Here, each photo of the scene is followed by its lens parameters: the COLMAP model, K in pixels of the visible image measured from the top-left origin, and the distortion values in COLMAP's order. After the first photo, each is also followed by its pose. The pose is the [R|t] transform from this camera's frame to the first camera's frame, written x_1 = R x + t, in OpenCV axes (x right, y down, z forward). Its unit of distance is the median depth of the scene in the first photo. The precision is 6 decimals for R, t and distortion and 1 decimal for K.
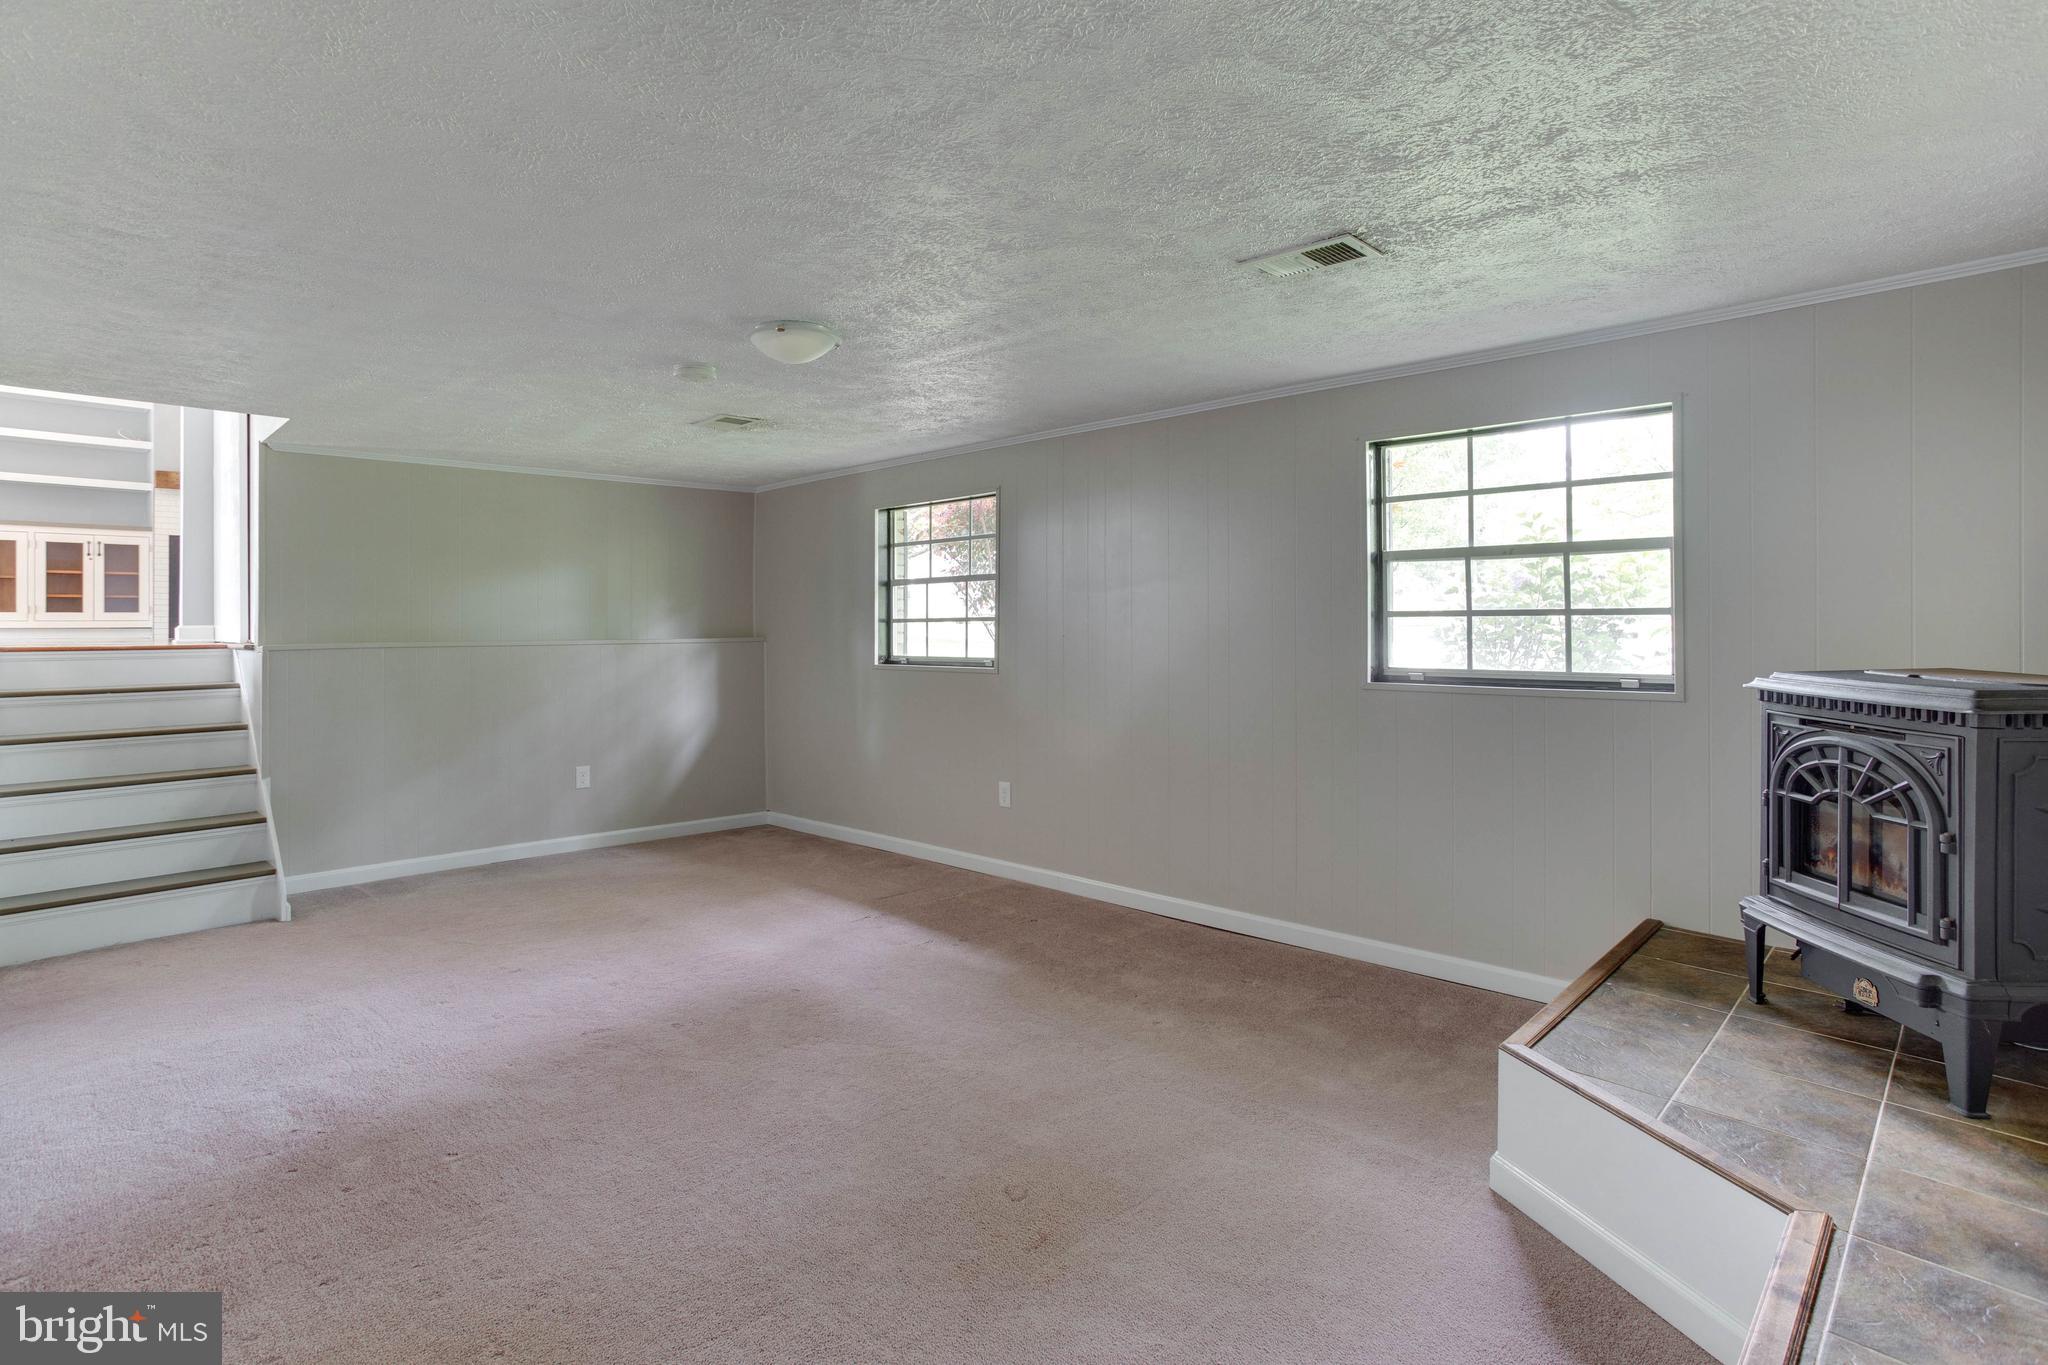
lens RADIAL K [[1026.6, 0, 1026.1], [0, 1026.6, 635.3], [0, 0, 1]] dist [-0.052790, 0.034079]
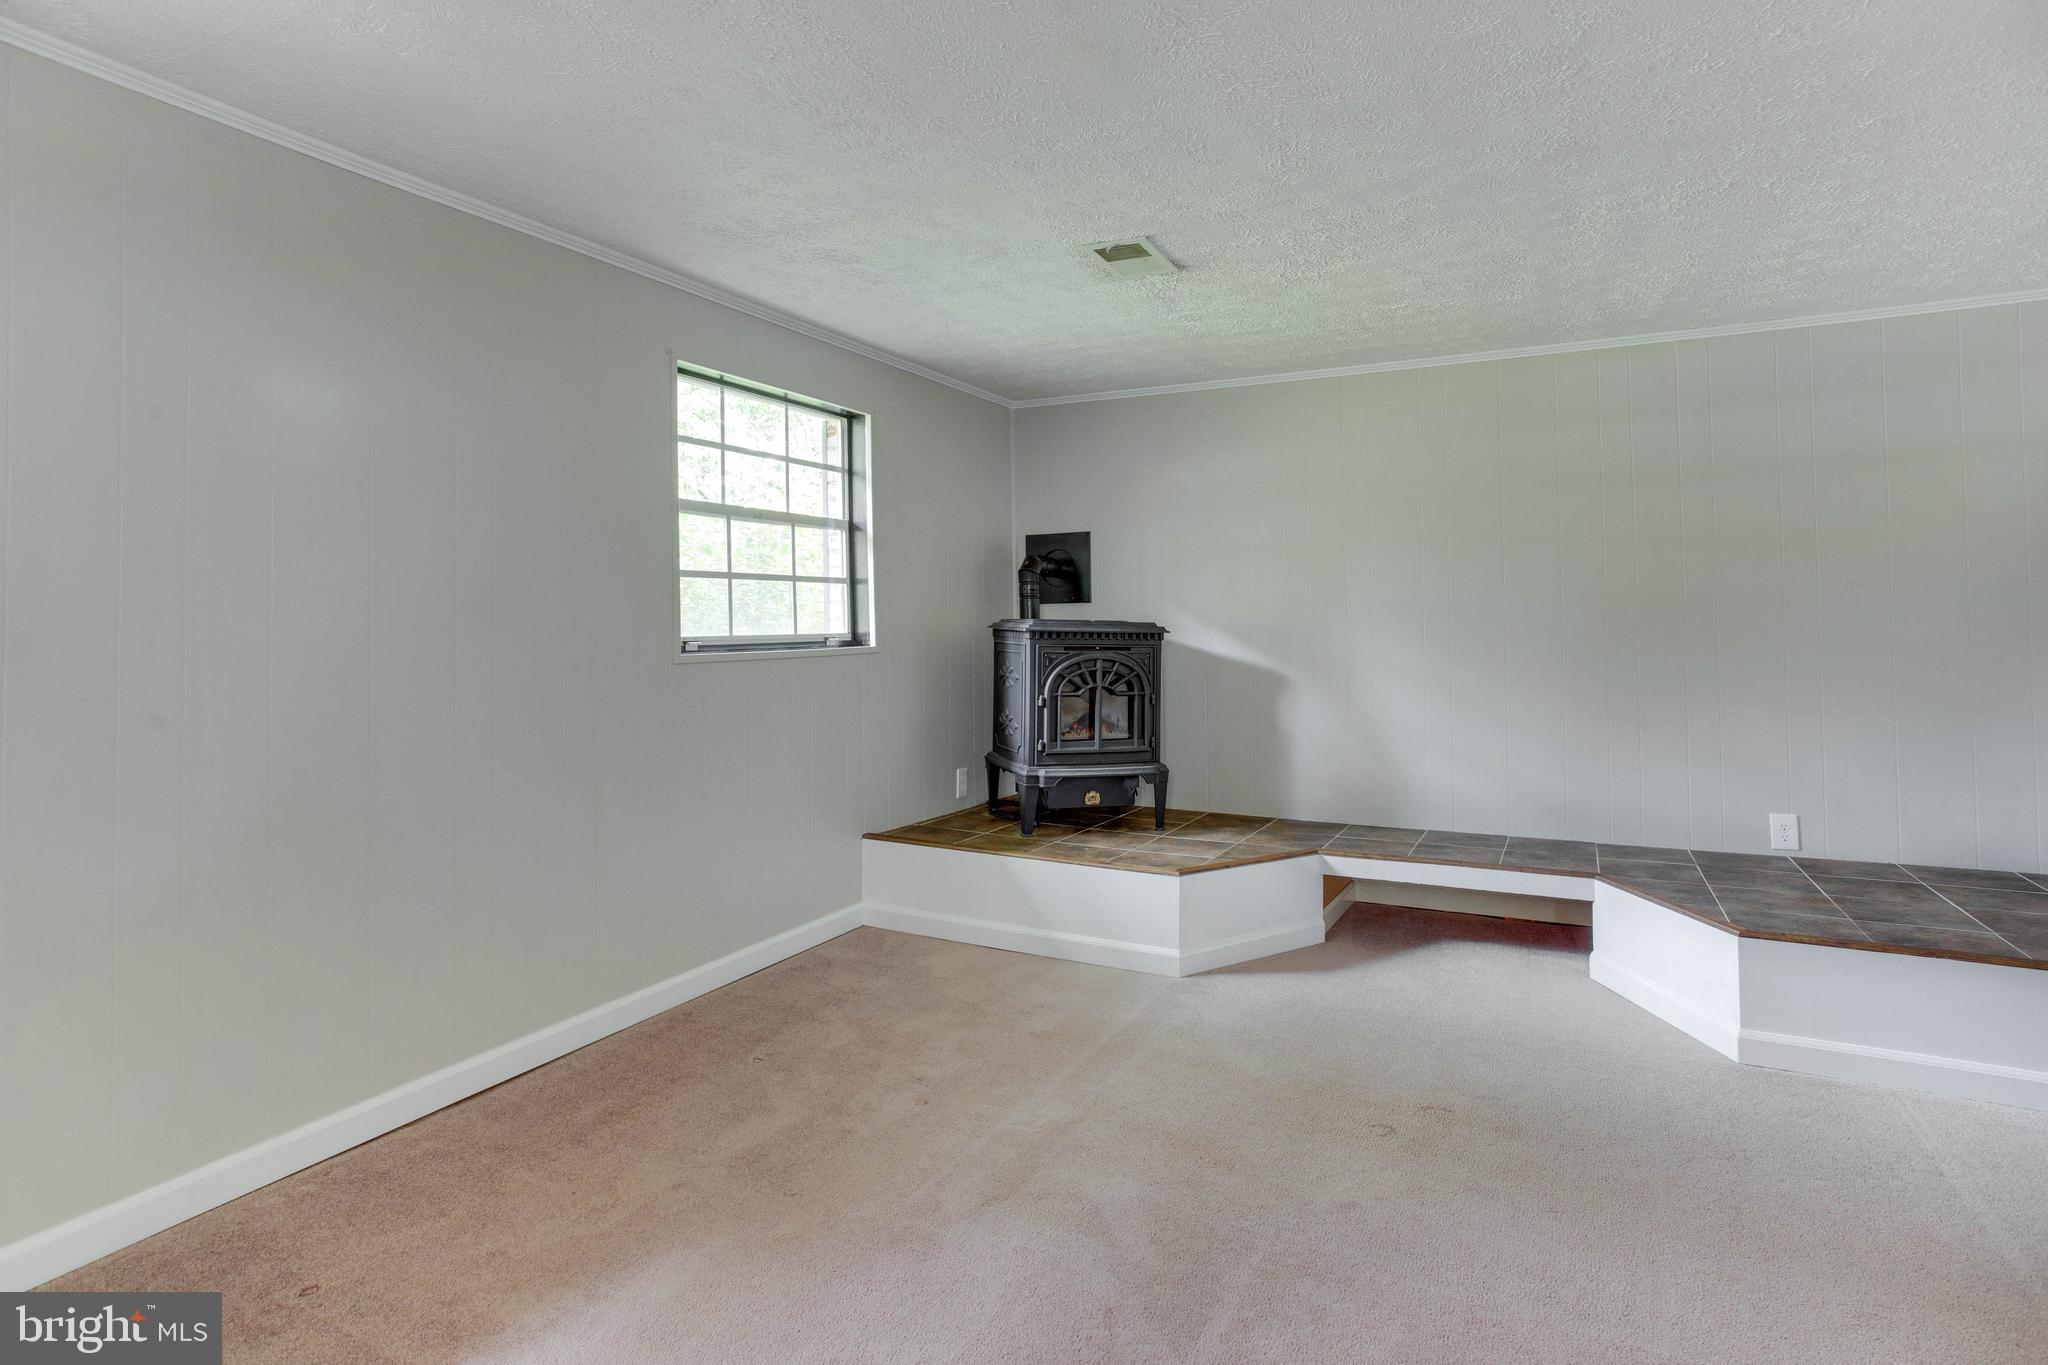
lens RADIAL K [[1072.1, 0, 1020.9], [0, 1072.1, 582.5], [0, 0, 1]] dist [-0.000737, -0.000106]
pose [[-0.290903, 0.020796, 0.956526, -0.601016], [0.012173, 0.999763, -0.018034, 0.005447], [-0.956675, 0.006397, -0.291088, 1.054033]]
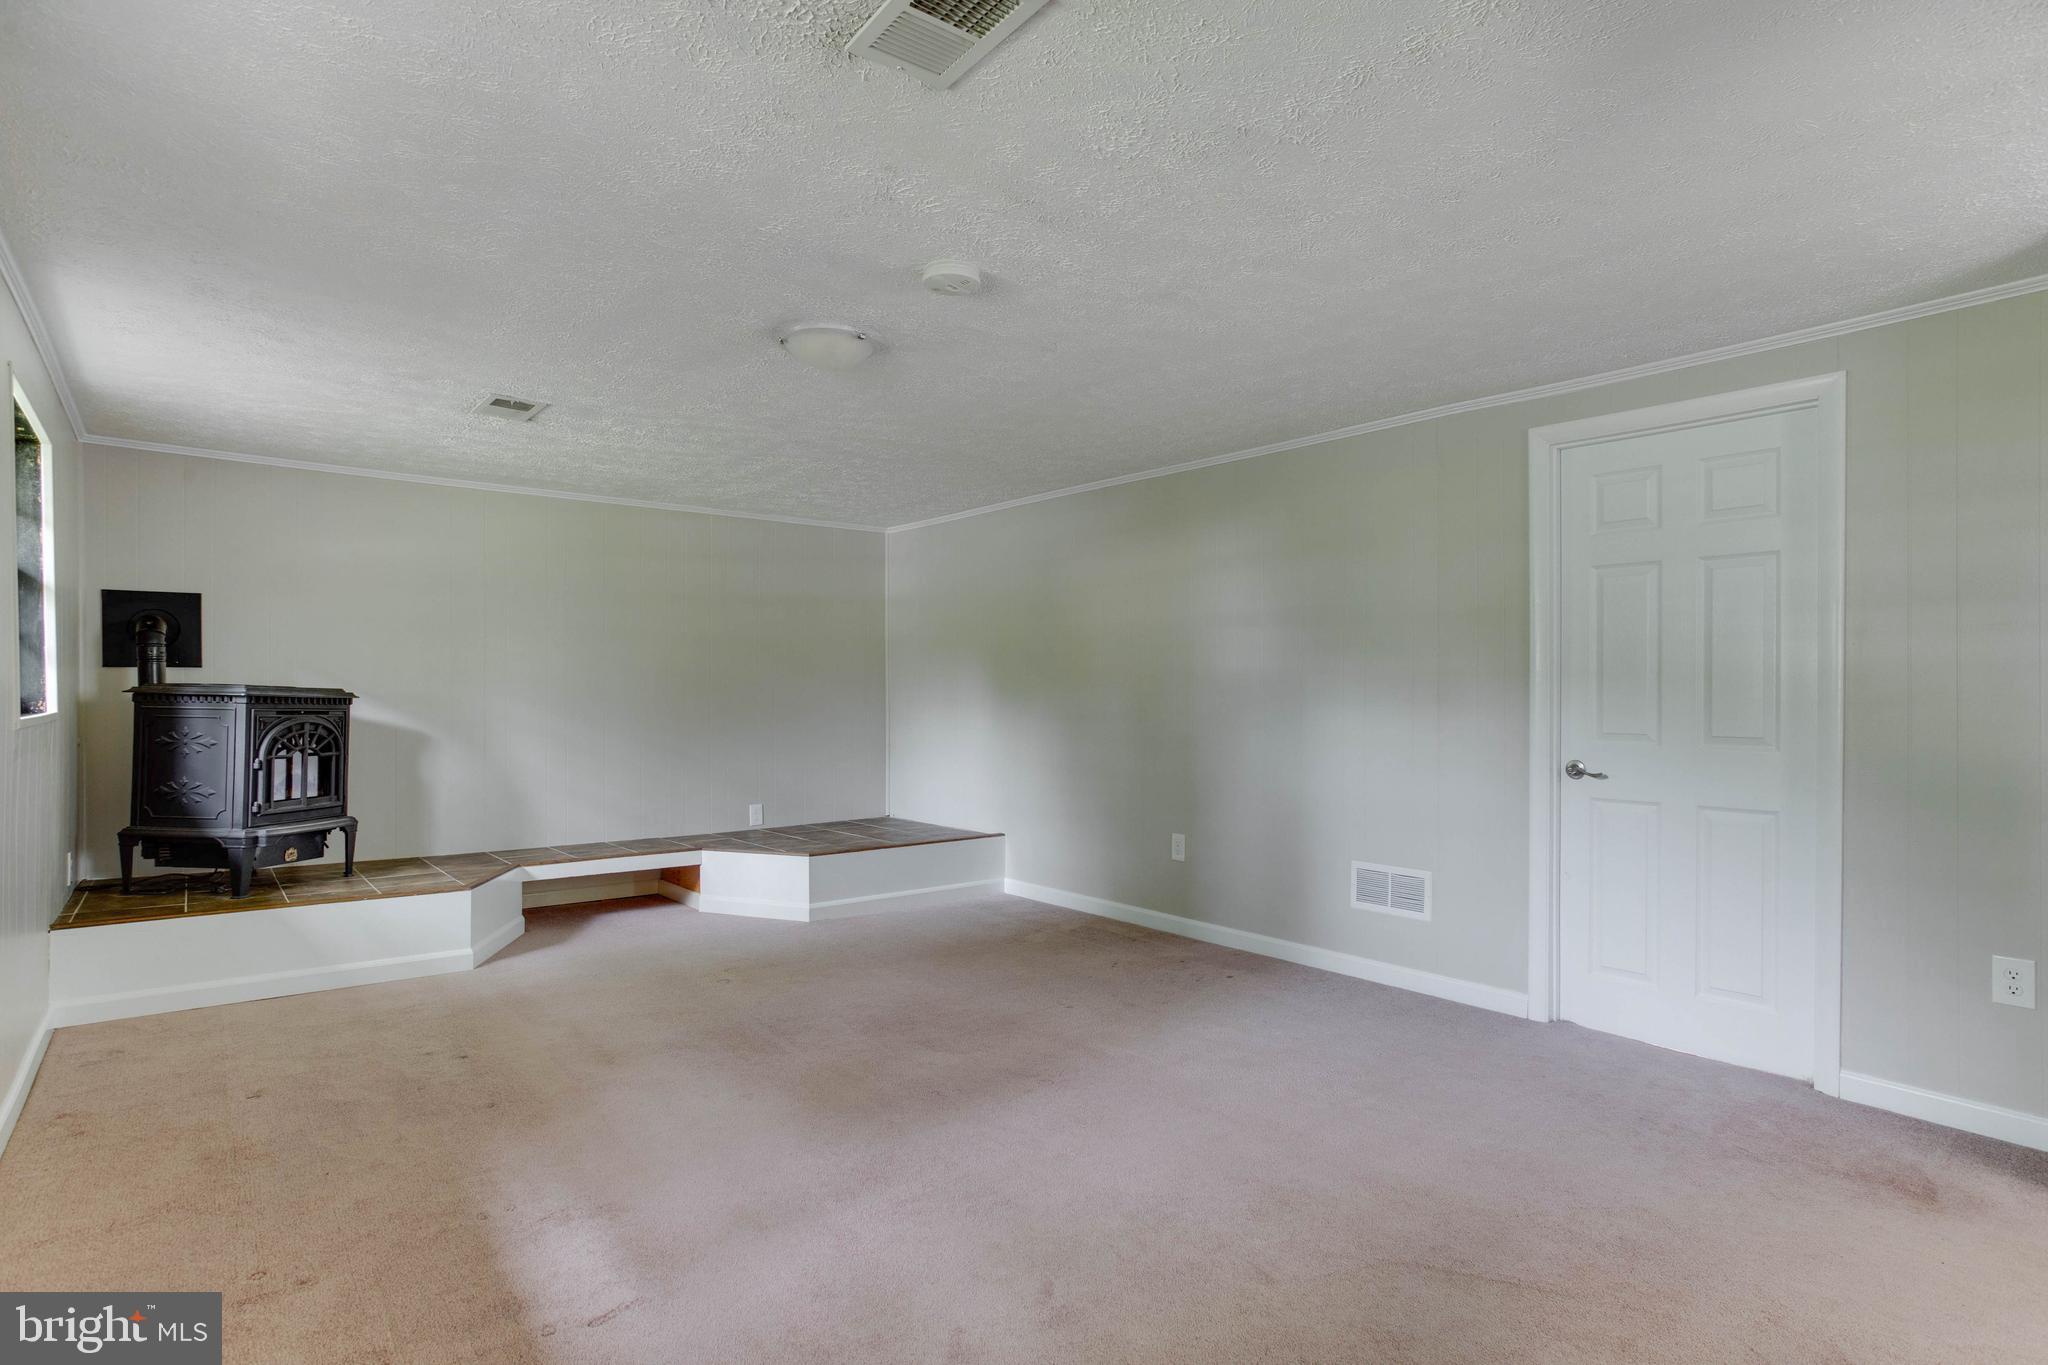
lens RADIAL K [[1039.5, 0, 1019.3], [0, 1039.5, 665.4], [0, 0, 1]] dist [-0.042216, 0.035896]
pose [[-0.990847, -0.018539, 0.133711, -0.483451], [-0.020763, 0.999668, -0.015257, 0.003440], [-0.133383, -0.017894, -0.990903, 1.711808]]
